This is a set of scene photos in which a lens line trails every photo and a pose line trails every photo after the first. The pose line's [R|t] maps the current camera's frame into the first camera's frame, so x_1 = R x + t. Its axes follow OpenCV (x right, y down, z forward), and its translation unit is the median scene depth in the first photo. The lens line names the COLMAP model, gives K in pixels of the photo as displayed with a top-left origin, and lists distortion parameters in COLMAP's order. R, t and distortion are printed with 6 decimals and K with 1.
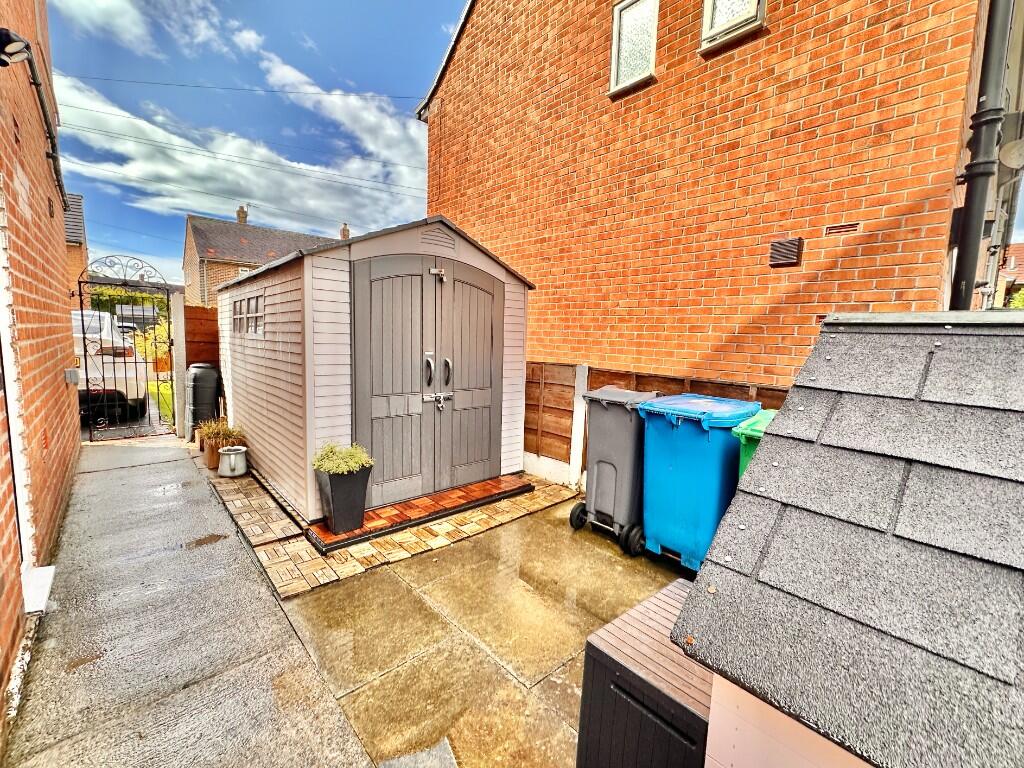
lens RADIAL K [[409.2, 0, 512.0], [0, 409.2, 384.0], [0, 0, 1]] dist [-0.000930, -0.000132]
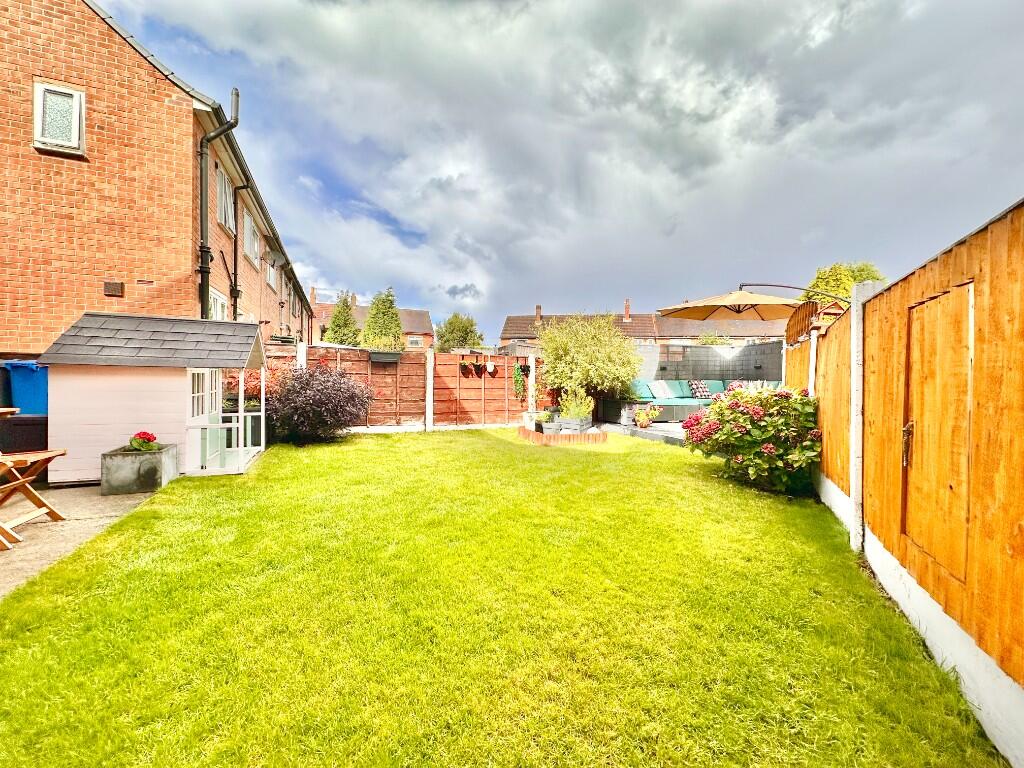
lens RADIAL K [[409.2, 0, 512.0], [0, 409.2, 384.0], [0, 0, 1]] dist [-0.000930, -0.000132]
pose [[0.323216, -0.033278, 0.945740, -0.462088], [0.112548, 0.993640, -0.003501, 0.287018], [-0.939609, 0.107572, 0.324906, -1.148543]]
